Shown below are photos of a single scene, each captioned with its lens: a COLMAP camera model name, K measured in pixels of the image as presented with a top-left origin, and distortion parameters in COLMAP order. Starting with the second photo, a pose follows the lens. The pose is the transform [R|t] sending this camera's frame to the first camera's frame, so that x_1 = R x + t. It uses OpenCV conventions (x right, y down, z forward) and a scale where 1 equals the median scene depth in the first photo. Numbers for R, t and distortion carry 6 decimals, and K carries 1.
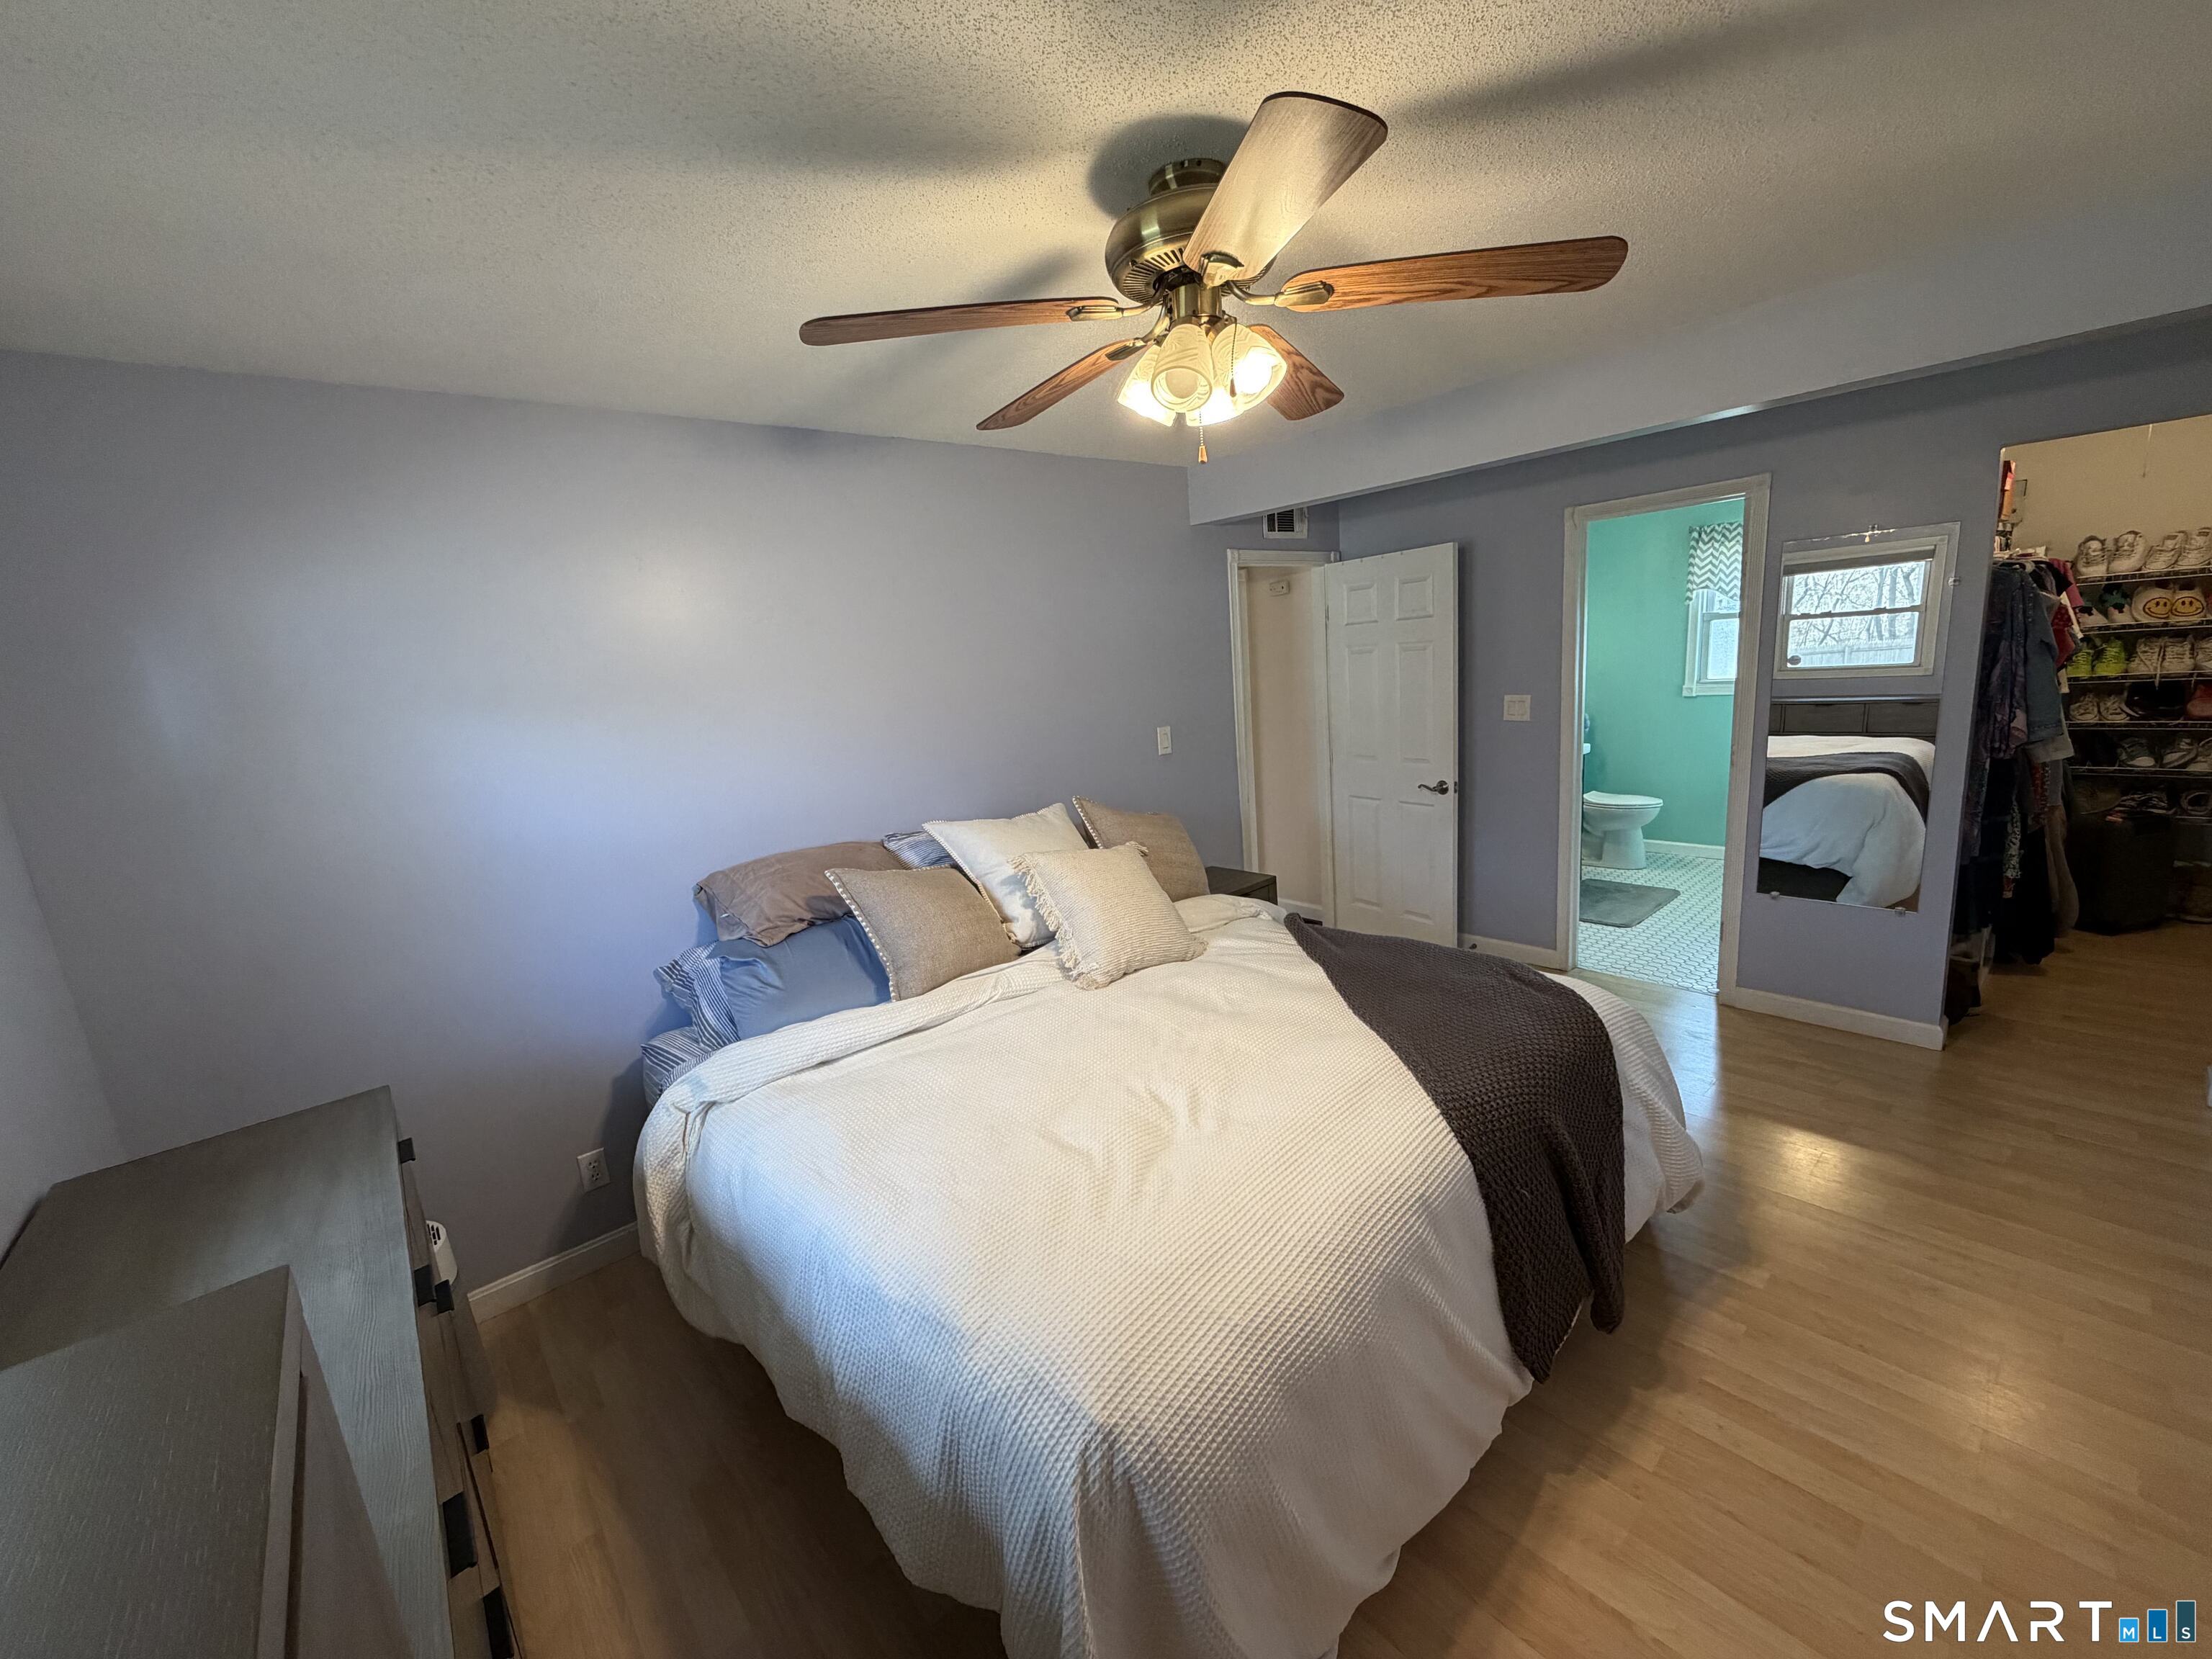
lens RADIAL K [[879.0, 0, 1108.4], [0, 879.0, 827.4], [0, 0, 1]] dist [0.002956, 0.000247]
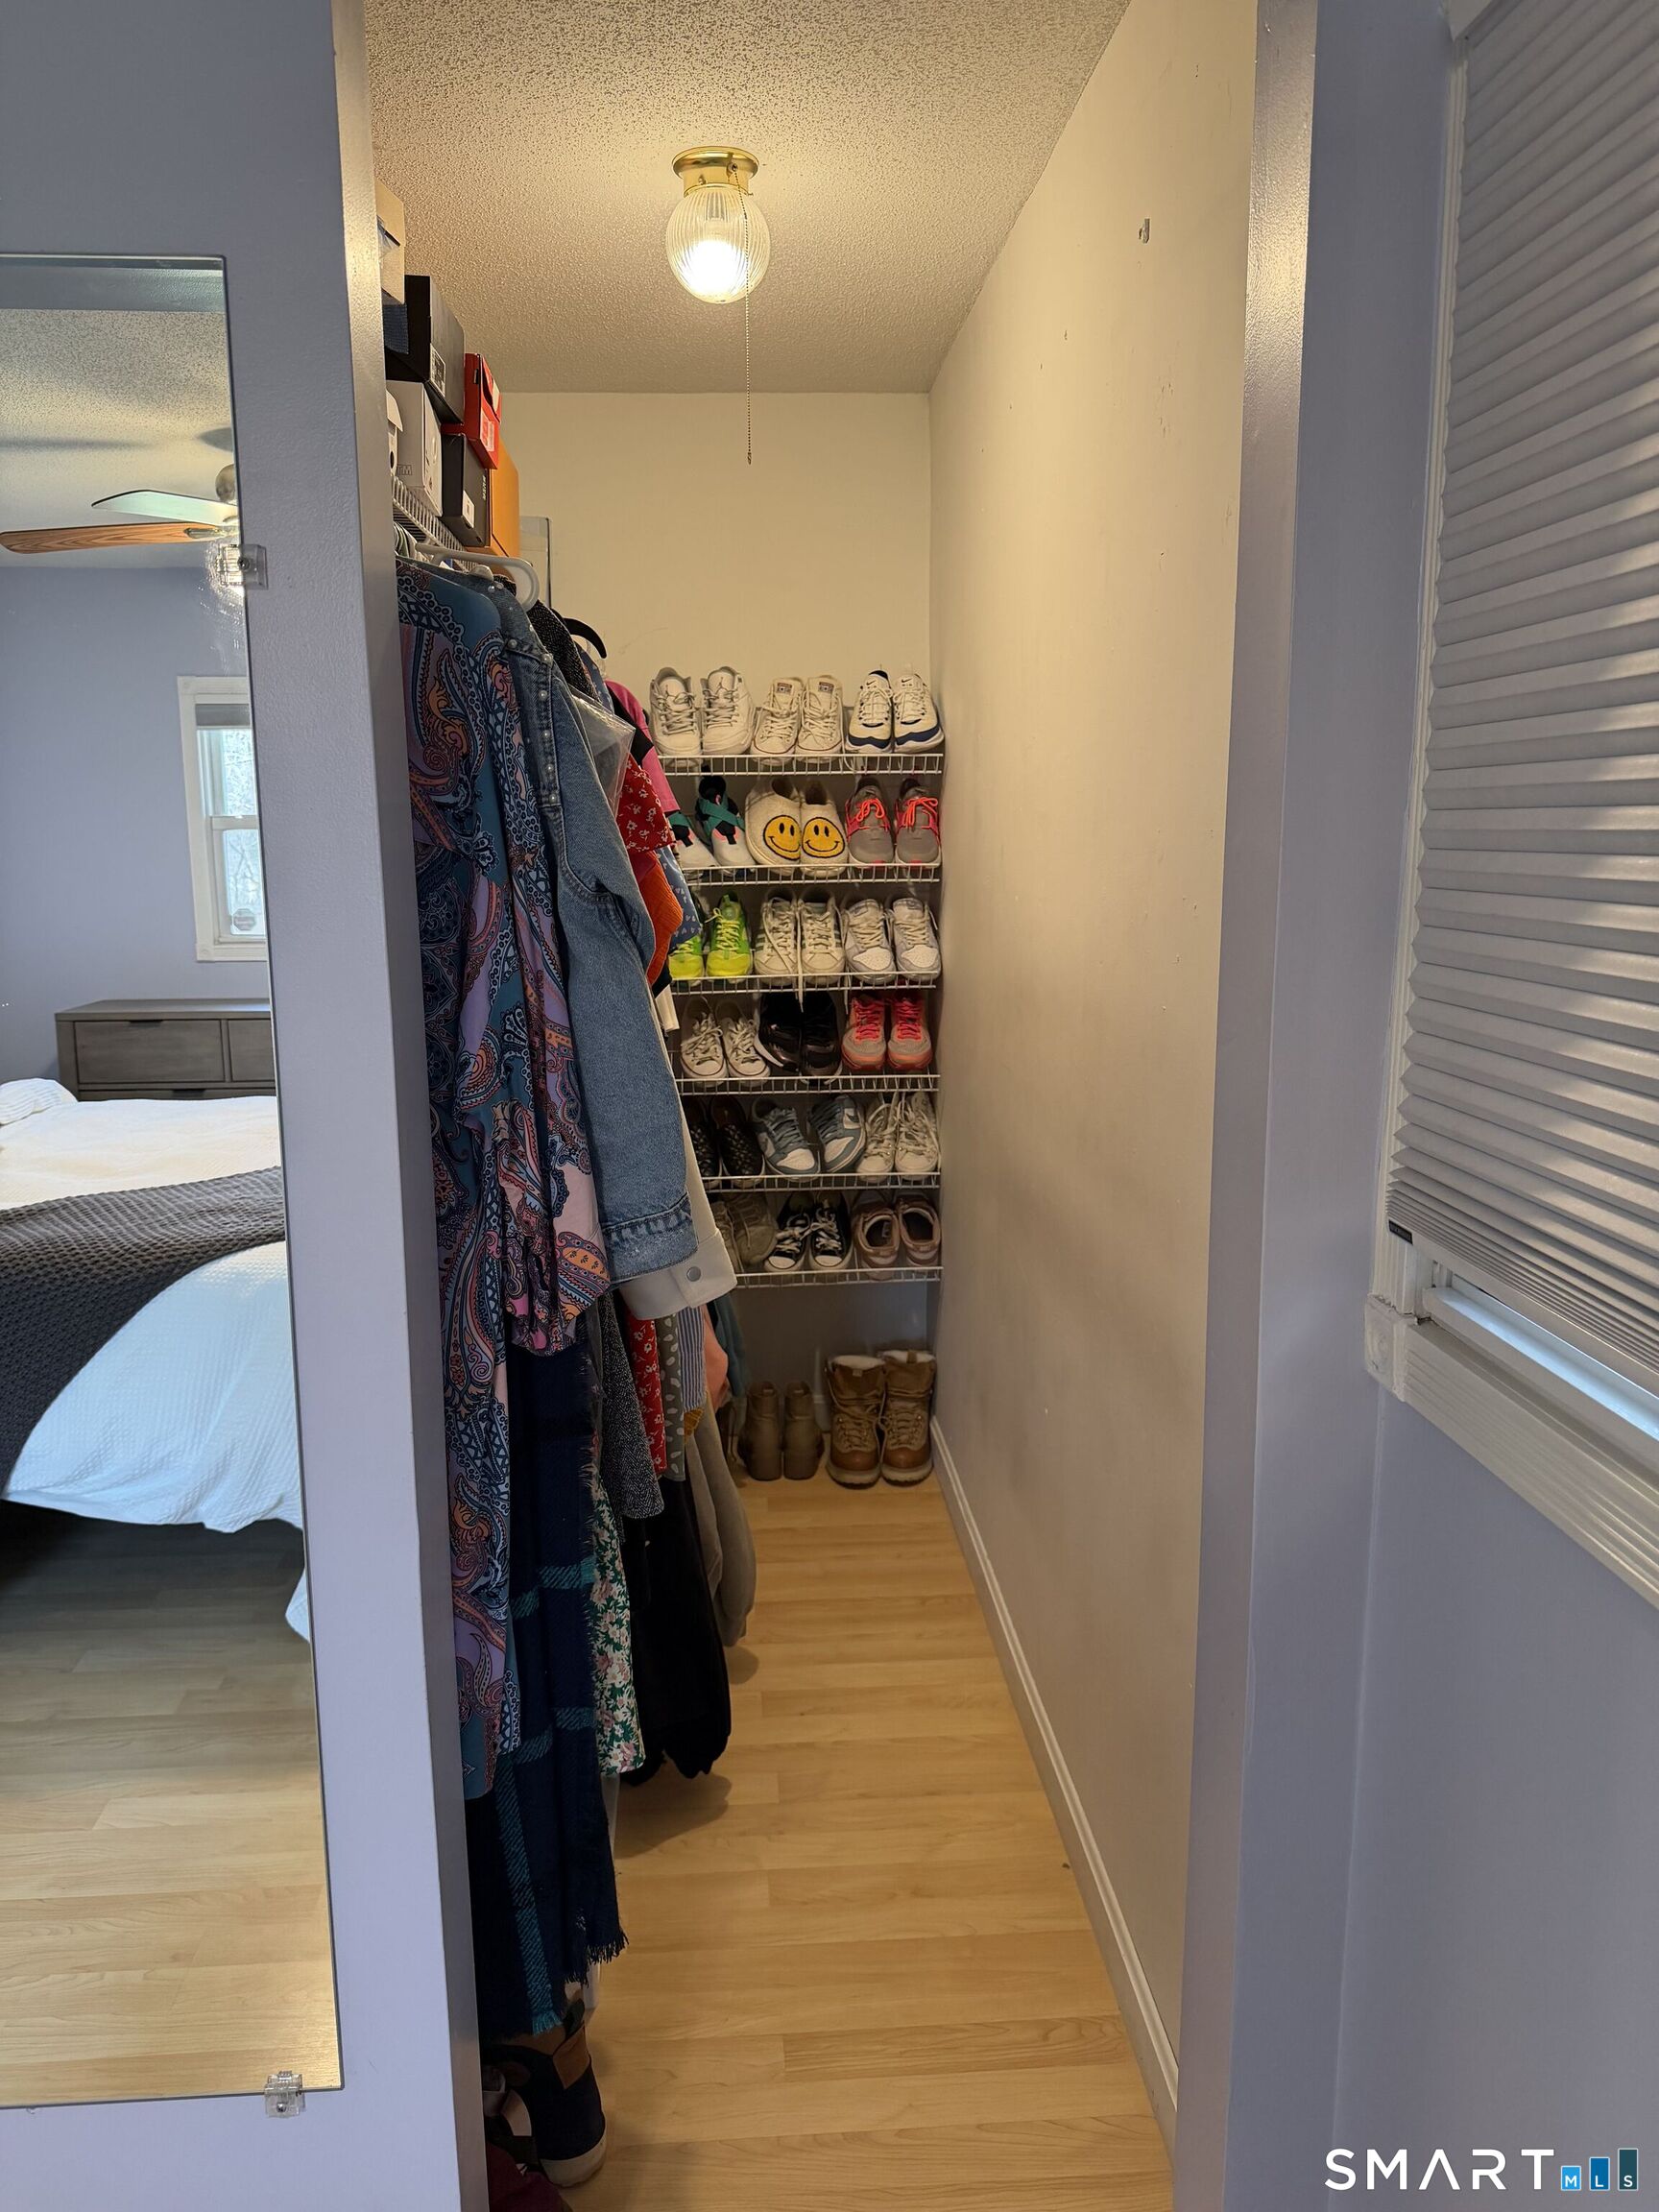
lens RADIAL K [[1566.5, 0, 829.5], [0, 1566.5, 1106.0], [0, 0, 1]] dist [0.119241, -0.000673]
pose [[0.599124, -0.067332, 0.797820, 0.522480], [0.115949, 0.993250, -0.003246, -0.100048], [-0.792216, 0.094451, 0.602887, 0.485763]]
